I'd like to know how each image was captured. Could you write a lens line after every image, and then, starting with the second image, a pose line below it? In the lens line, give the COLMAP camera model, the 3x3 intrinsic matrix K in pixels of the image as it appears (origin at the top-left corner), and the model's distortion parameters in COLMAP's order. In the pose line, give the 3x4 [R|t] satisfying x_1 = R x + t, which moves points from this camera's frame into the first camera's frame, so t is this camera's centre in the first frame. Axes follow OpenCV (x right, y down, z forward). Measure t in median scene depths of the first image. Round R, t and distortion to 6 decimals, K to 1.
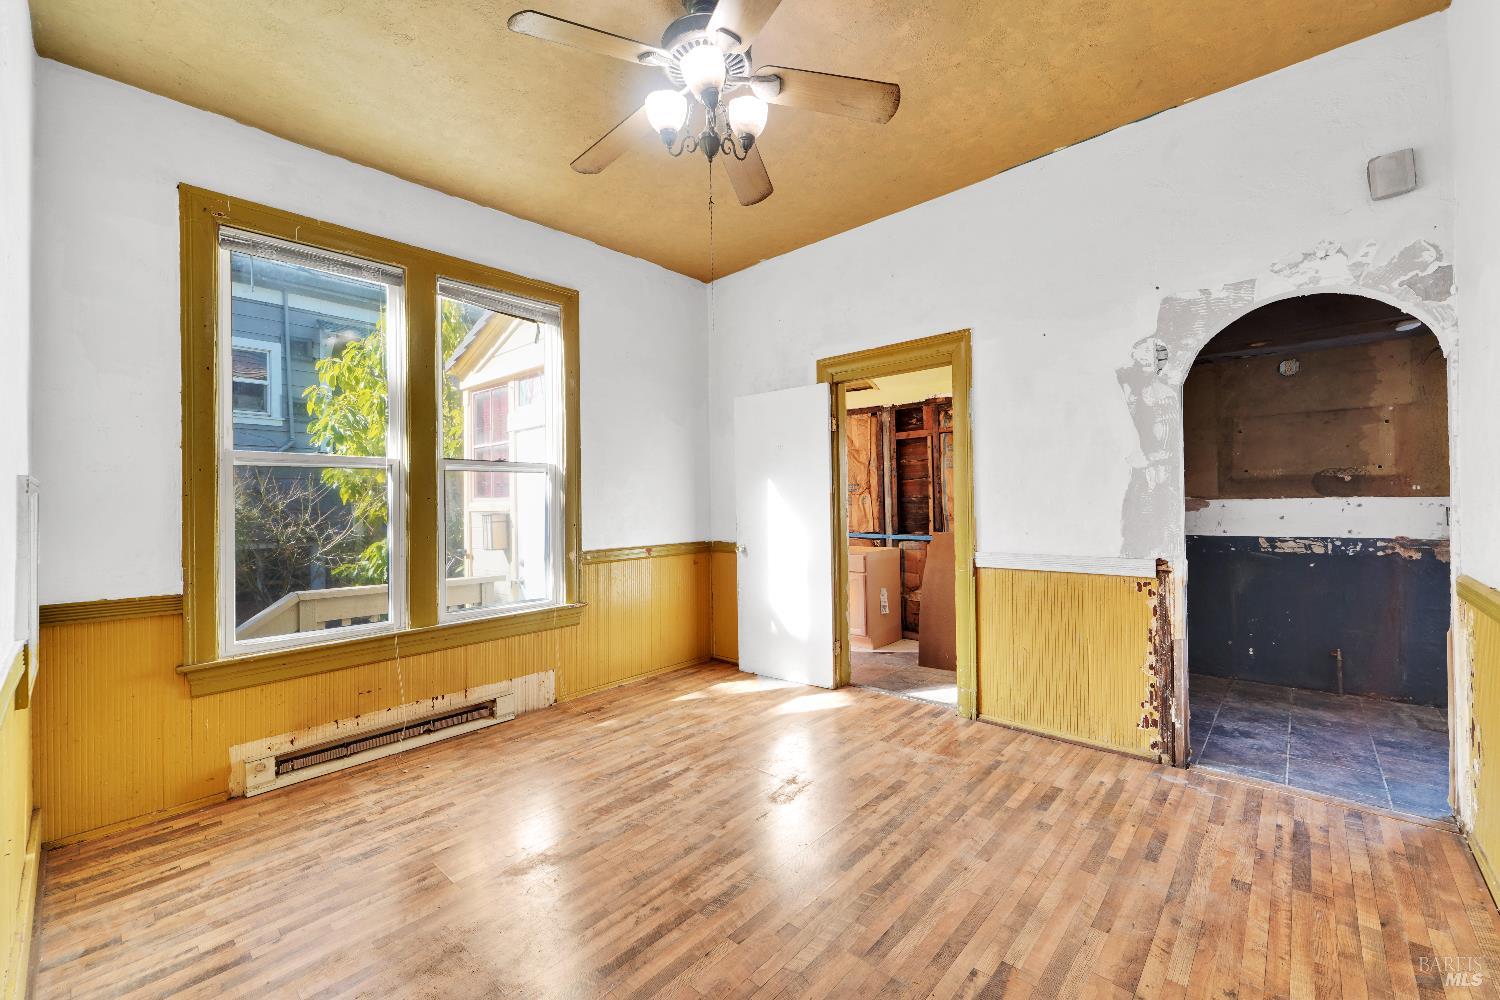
lens RADIAL K [[603.1, 0, 754.0], [0, 603.1, 502.6], [0, 0, 1]] dist [0.001343, -0.001058]
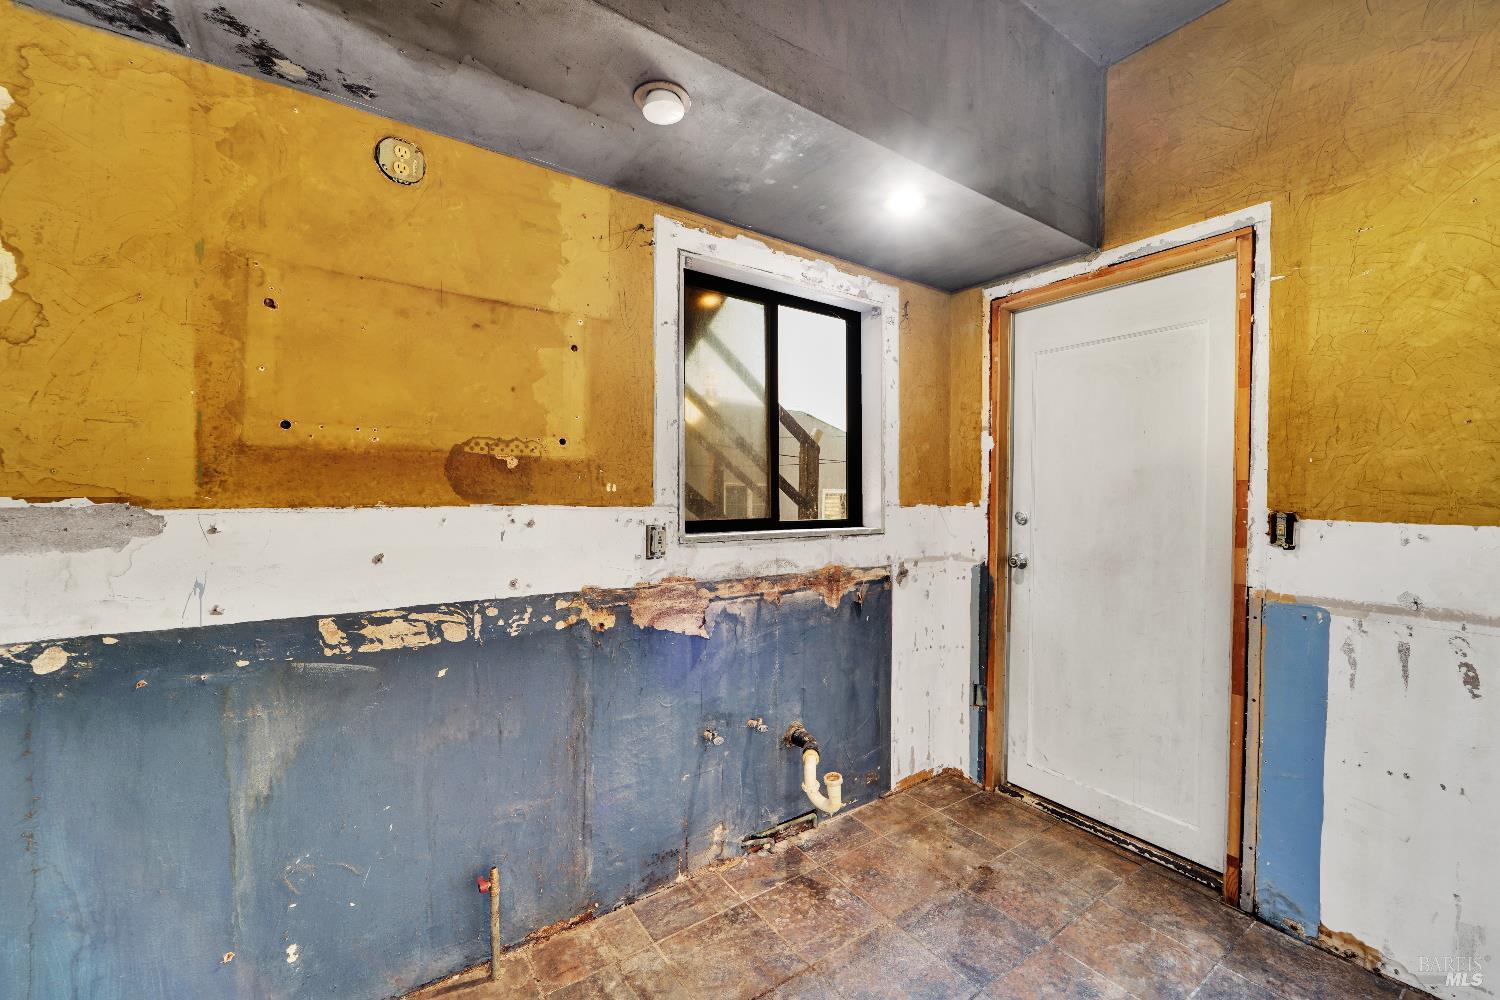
lens RADIAL K [[603.1, 0, 747.9], [0, 603.1, 502.1], [0, 0, 1]] dist [0.001343, -0.001058]
pose [[0.215623, 0.002210, 0.976474, 0.607147], [-0.016631, 0.999861, 0.001409, -0.015194], [-0.976335, -0.016543, 0.215630, 0.754991]]
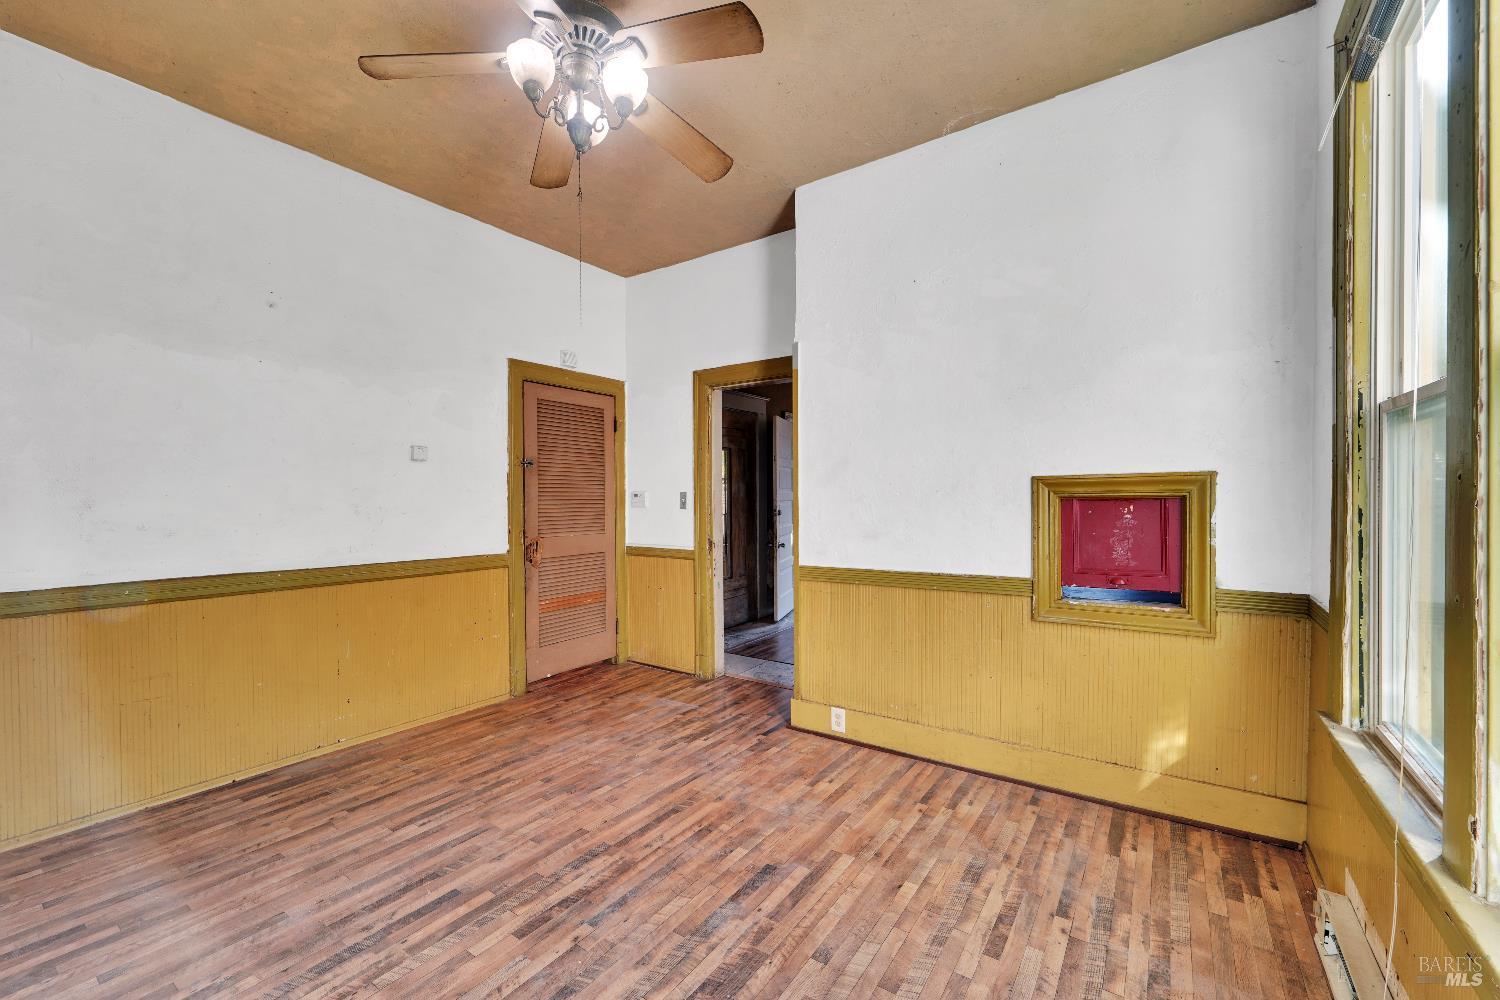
lens RADIAL K [[603.1, 0, 754.0], [0, 603.1, 501.4], [0, 0, 1]] dist [0.001343, -0.001058]
pose [[-0.991143, 0.025616, -0.130304, -0.120488], [0.024094, 0.999622, 0.013241, -0.007550], [0.130593, 0.009984, -0.991386, 1.142058]]
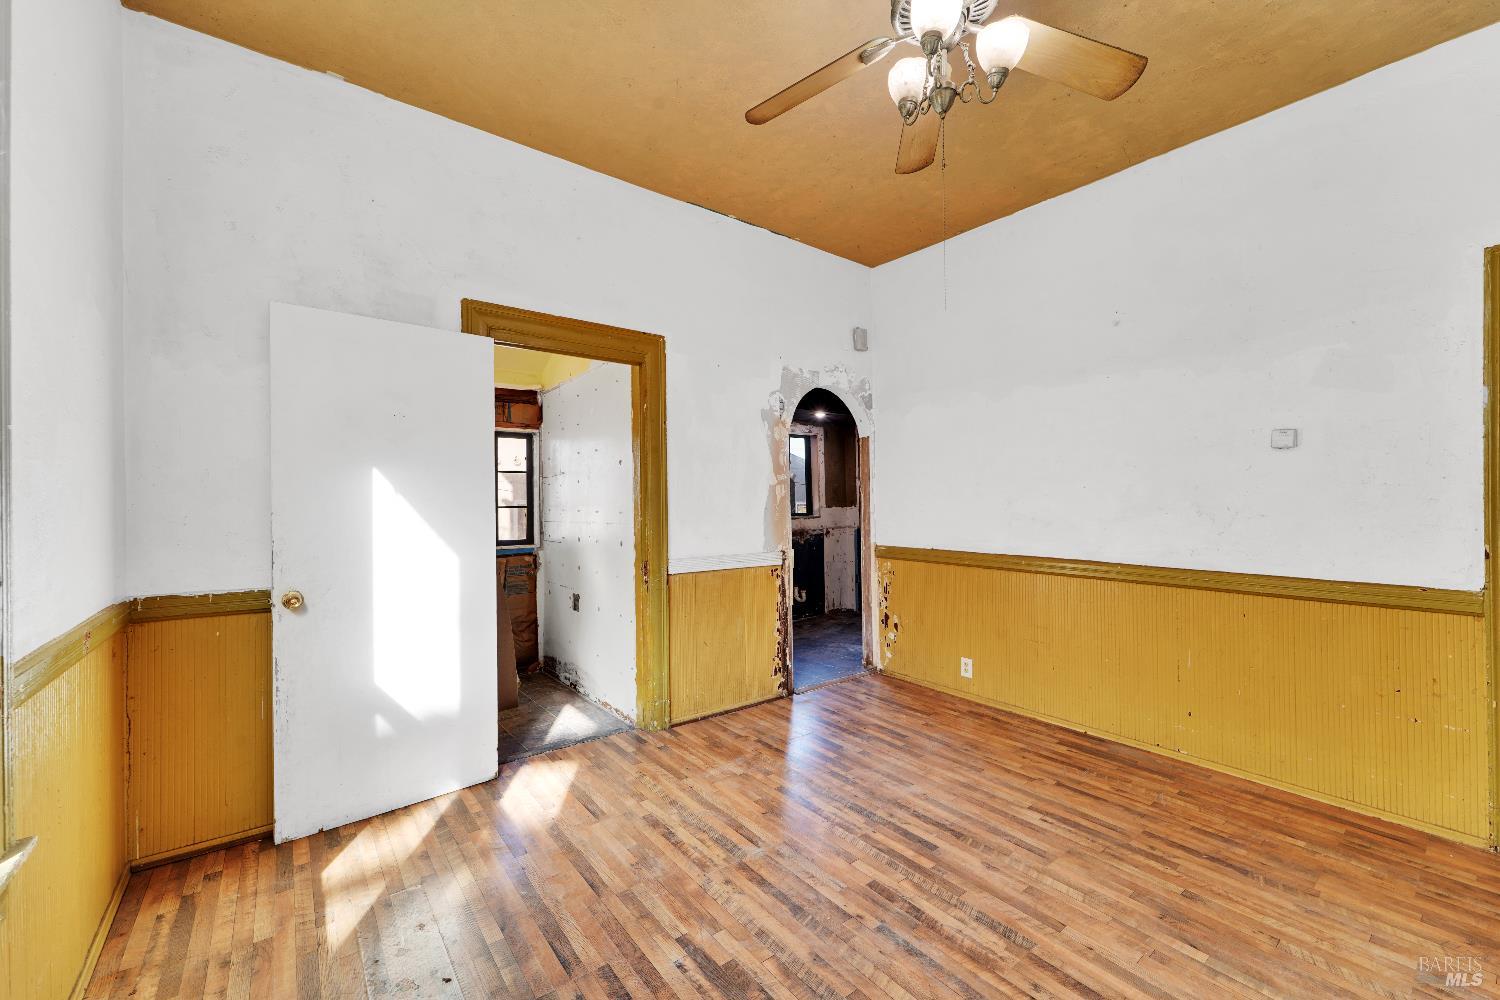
lens RADIAL K [[603.1, 0, 745.0], [0, 603.1, 500.7], [0, 0, 1]] dist [0.001343, -0.001058]
pose [[0.178745, 0.020113, 0.983690, -0.560390], [0.003976, 0.999768, -0.021164, 0.005352], [-0.983887, 0.007695, 0.178623, 0.646986]]
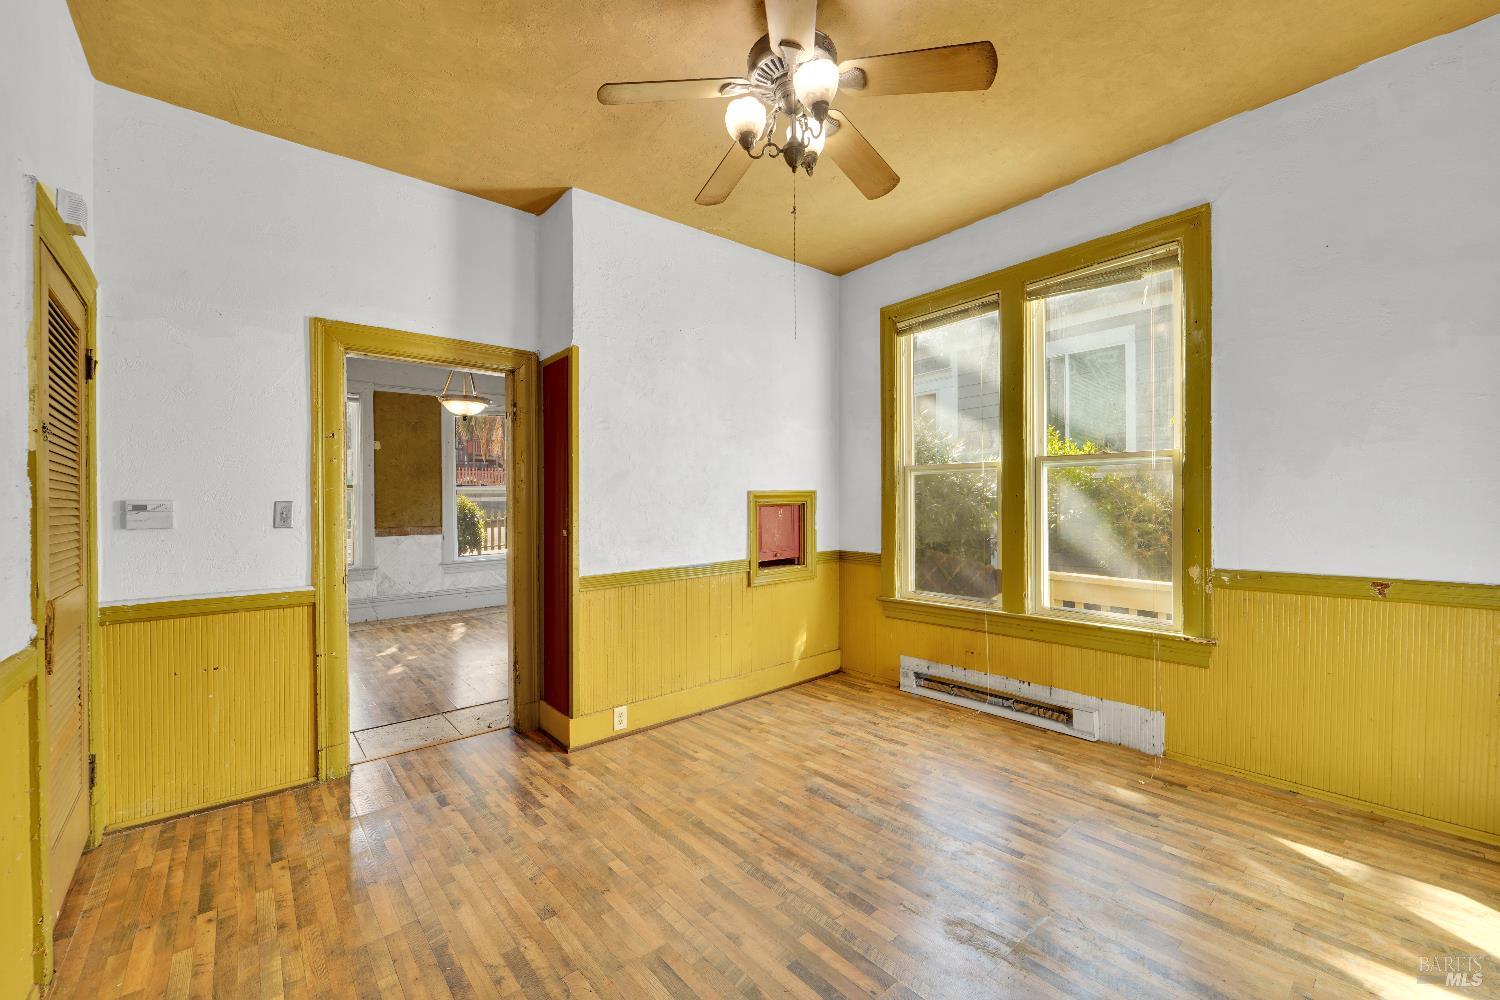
lens RADIAL K [[603.1, 0, 744.6], [0, 603.1, 503.4], [0, 0, 1]] dist [0.001343, -0.001058]
pose [[-0.137873, 0.019693, -0.990254, 0.541101], [0.013022, 0.999752, 0.018068, -0.017259], [0.990364, -0.010404, -0.138095, 0.600867]]
